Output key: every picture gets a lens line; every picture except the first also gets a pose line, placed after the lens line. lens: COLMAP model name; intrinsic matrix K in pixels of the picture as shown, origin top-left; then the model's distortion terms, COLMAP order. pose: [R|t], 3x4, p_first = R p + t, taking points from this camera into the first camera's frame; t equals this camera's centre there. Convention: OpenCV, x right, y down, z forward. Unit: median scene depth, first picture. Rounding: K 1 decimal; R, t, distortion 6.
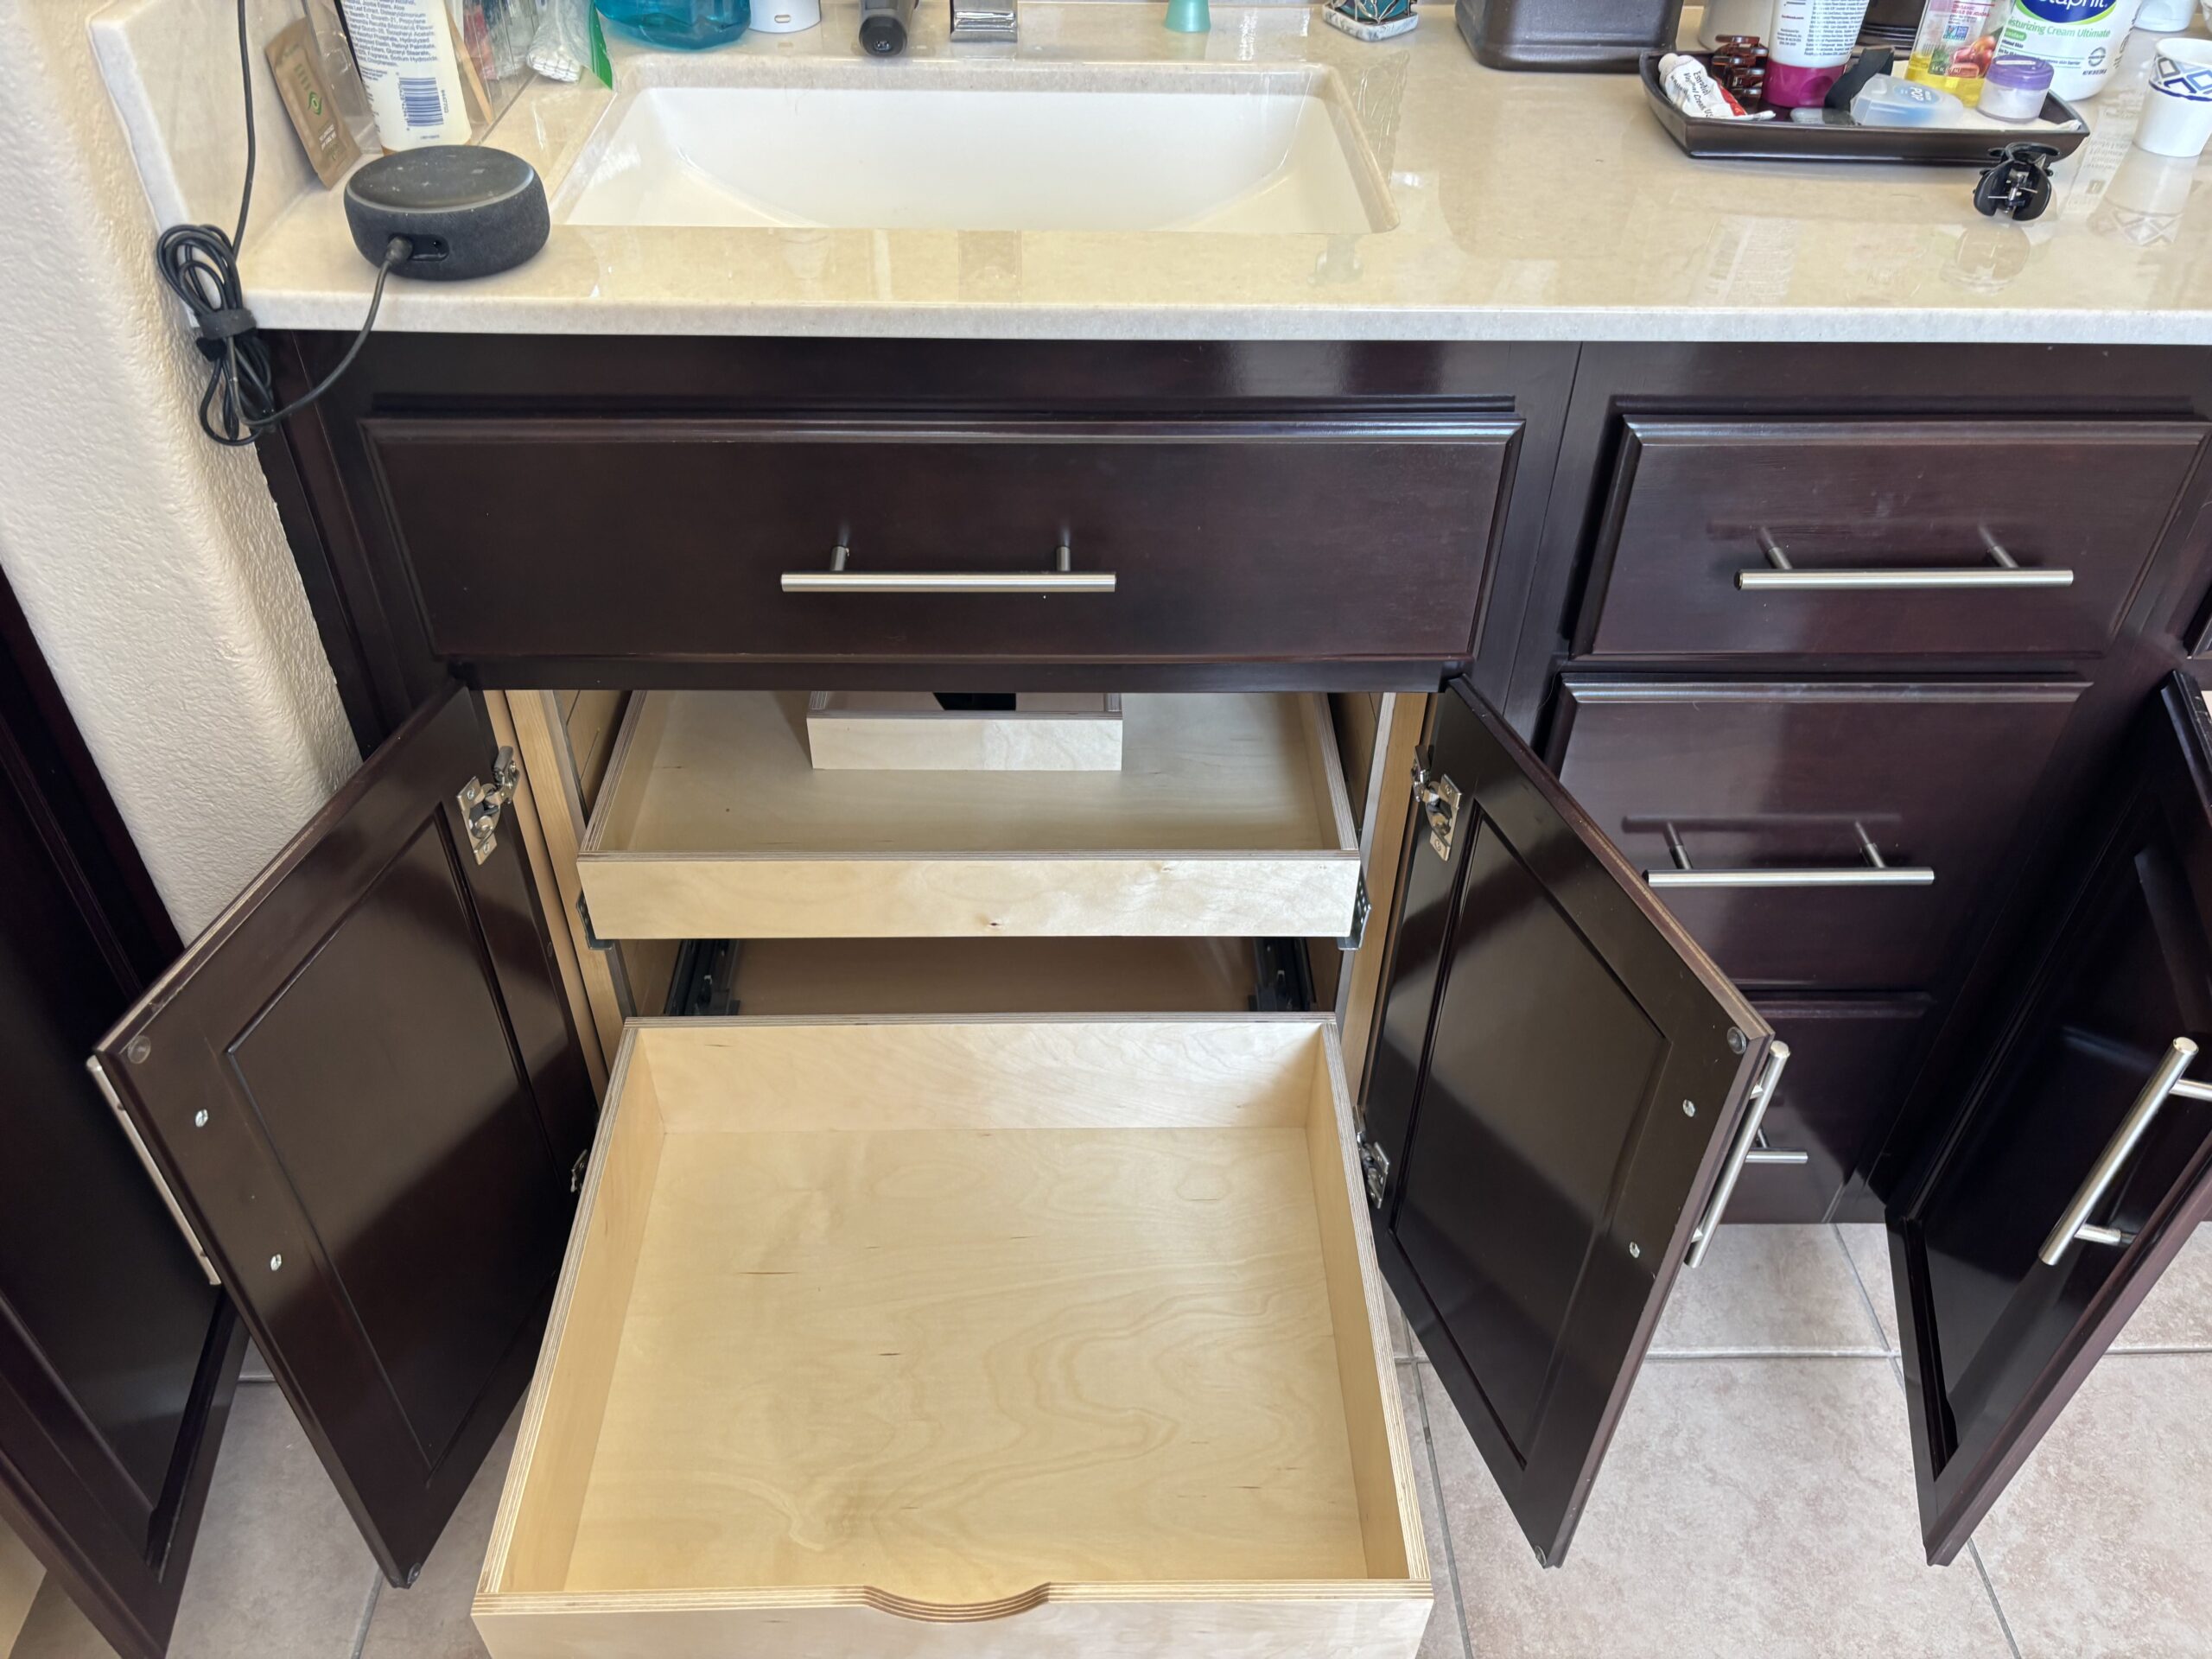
lens RADIAL K [[1673.1, 0, 1096.9], [0, 1673.1, 836.0], [0, 0, 1]] dist [0.027604, -0.025406]
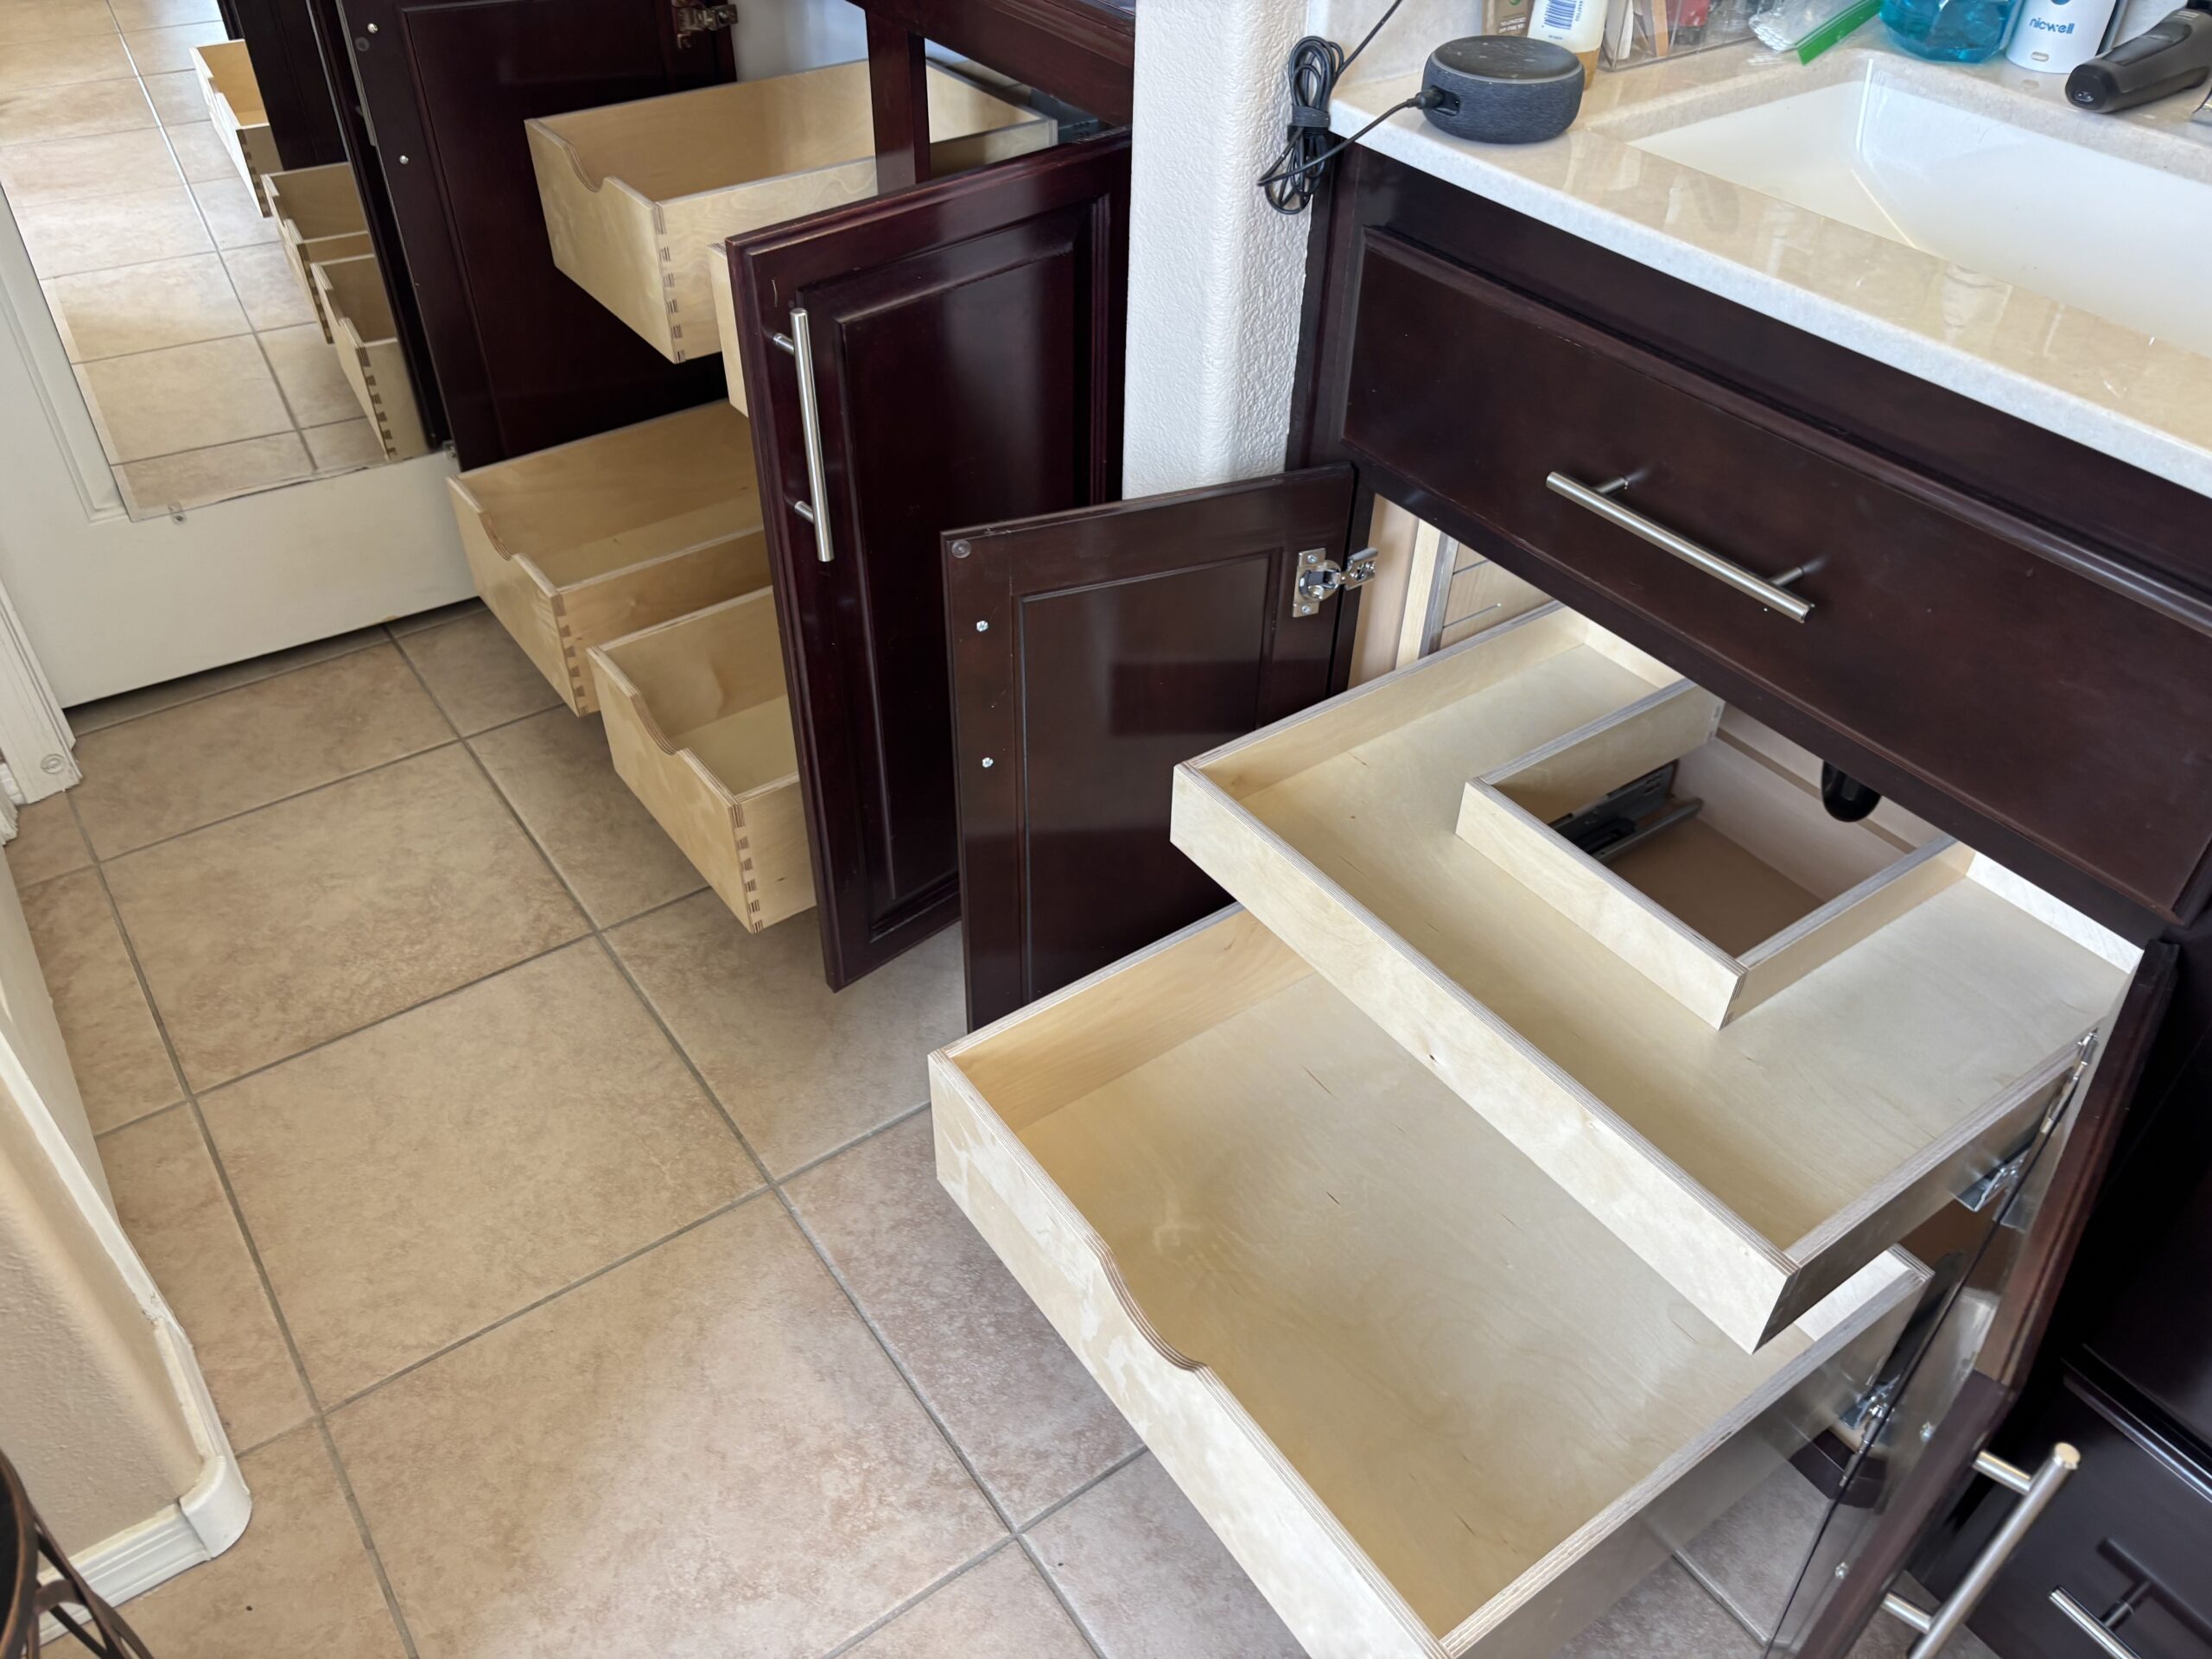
lens RADIAL K [[1673.1, 0, 1094.9], [0, 1673.1, 840.6], [0, 0, 1]] dist [0.027604, -0.025406]
pose [[0.560694, 0.529610, -0.636502, 0.410144], [-0.547649, 0.813748, 0.194666, -0.008316], [0.621049, 0.239432, 0.746304, 0.046860]]
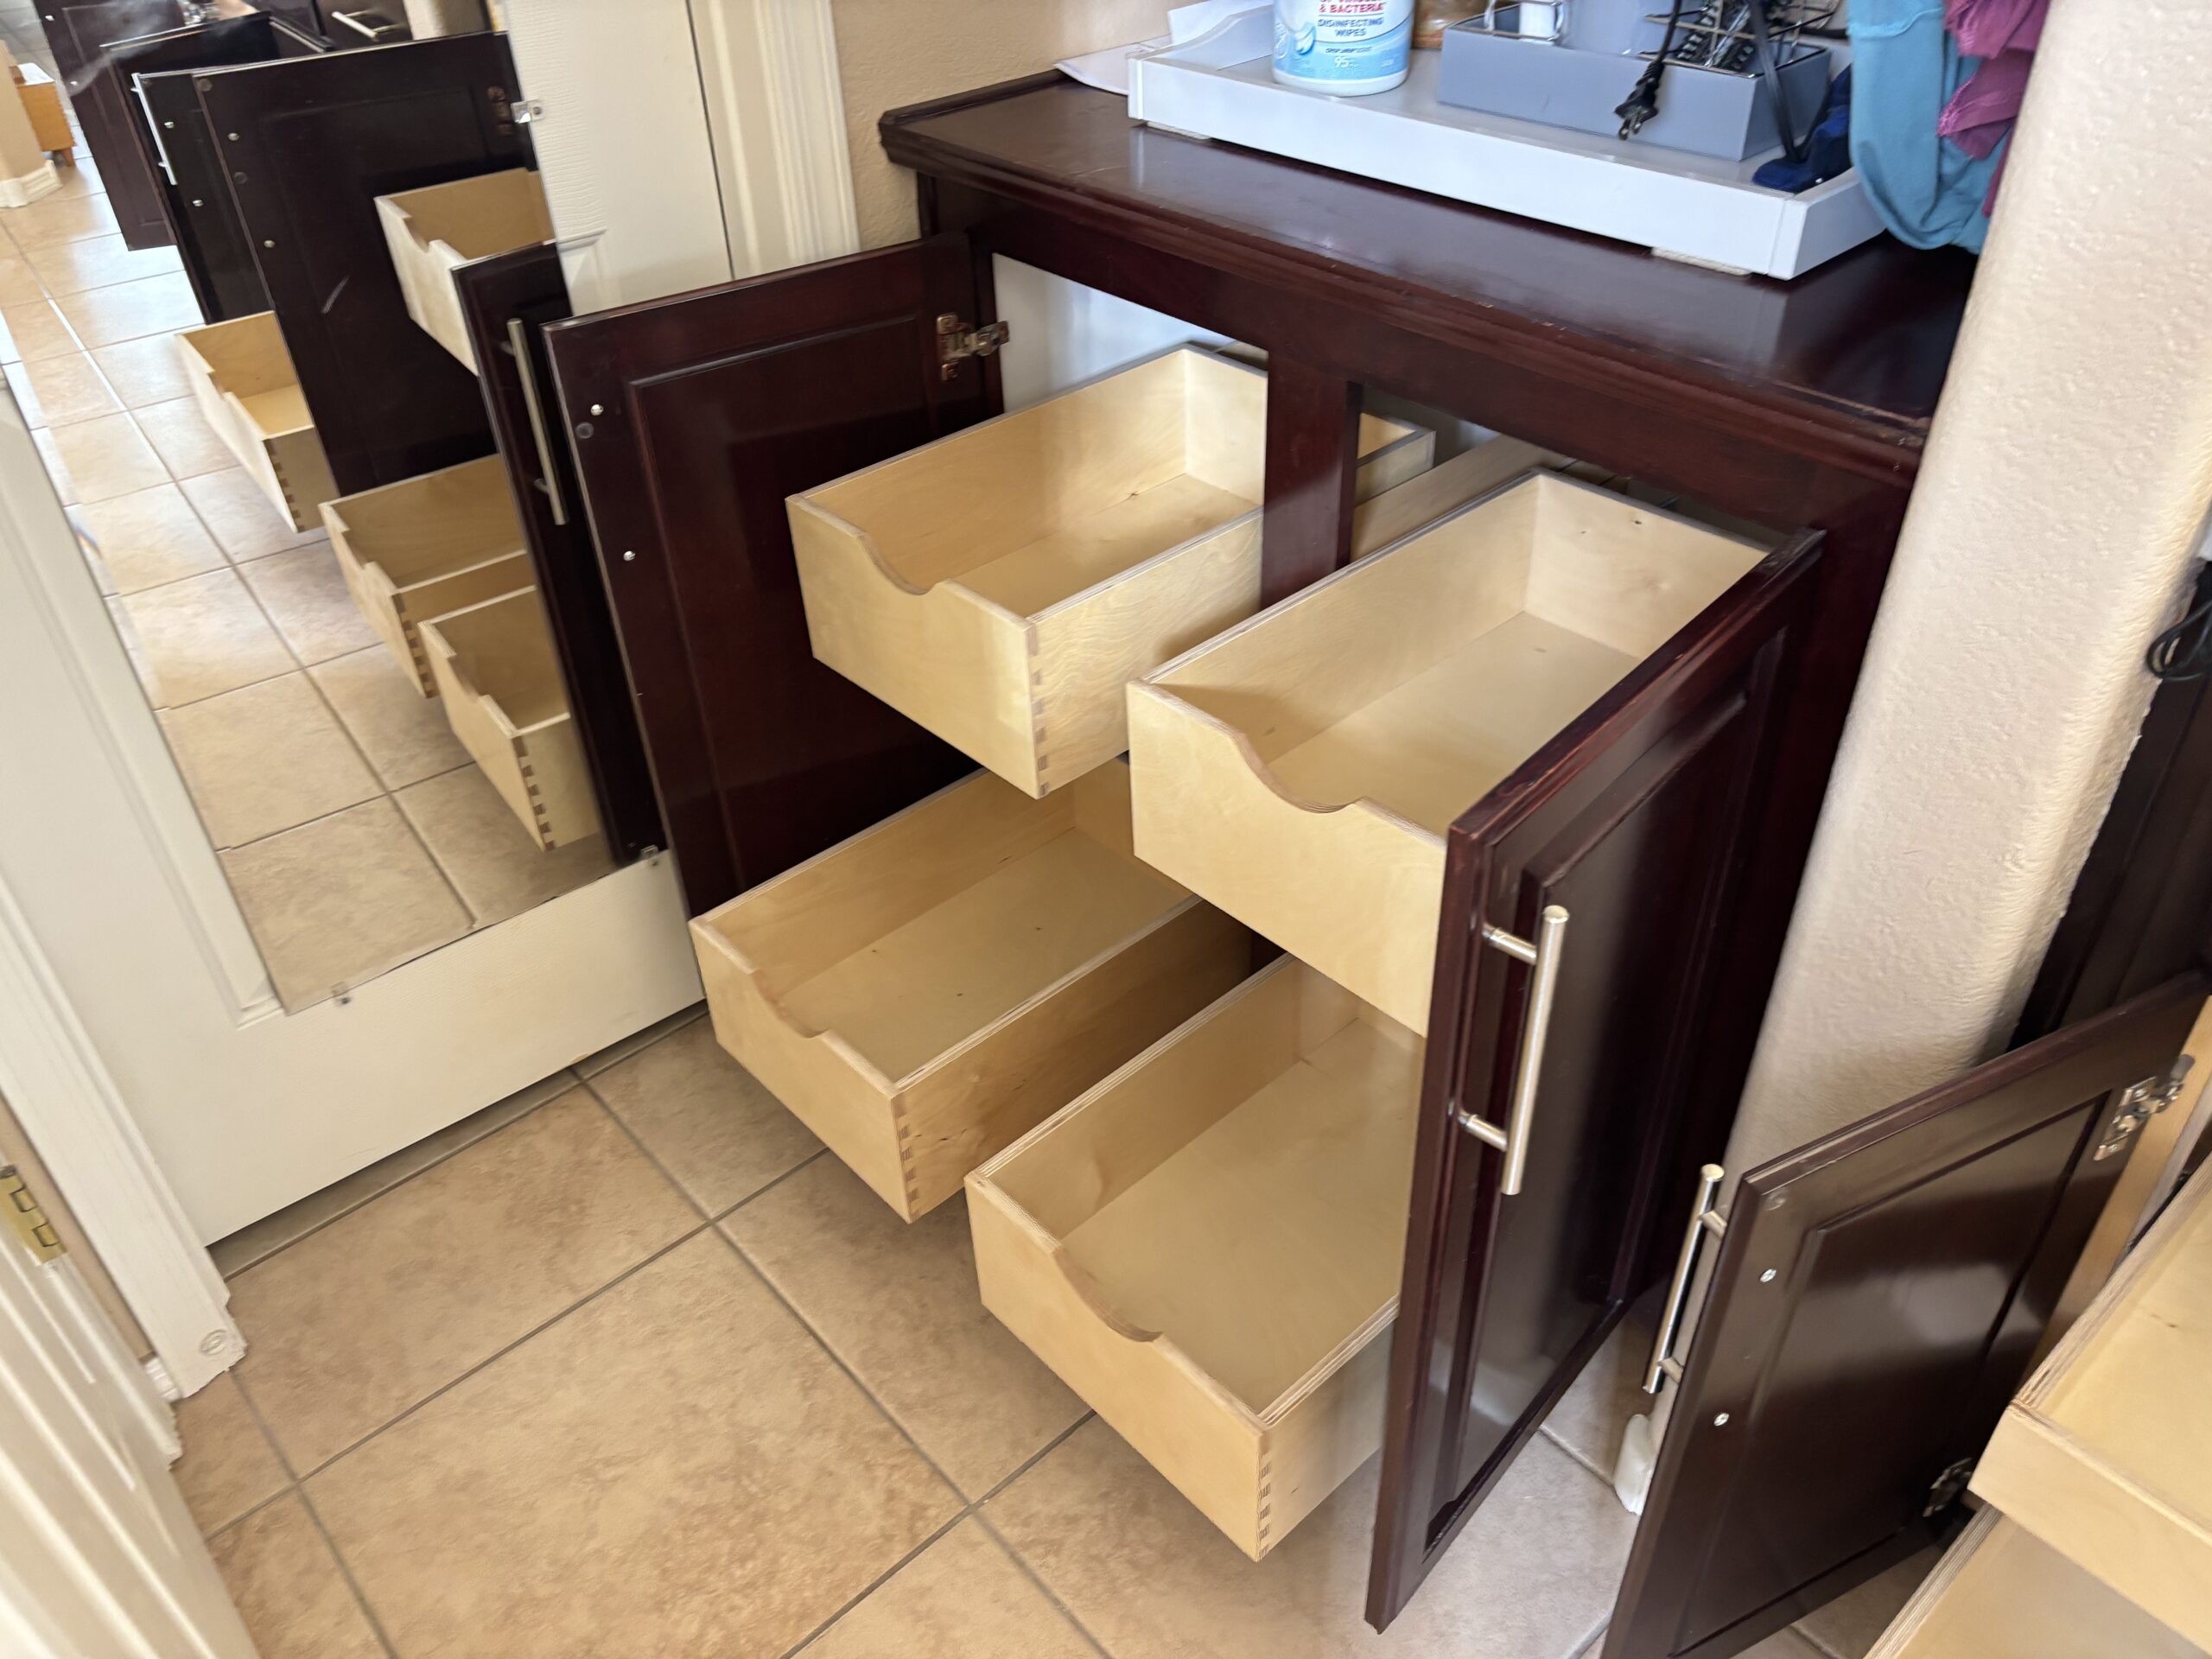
lens RADIAL K [[1673.1, 0, 1090.9], [0, 1673.1, 838.6], [0, 0, 1]] dist [0.027604, -0.025406]
pose [[0.646477, 0.432106, -0.628771, -0.225507], [-0.465116, 0.876502, 0.124139, 0.004113], [0.604760, 0.212198, 0.767618, -0.043945]]
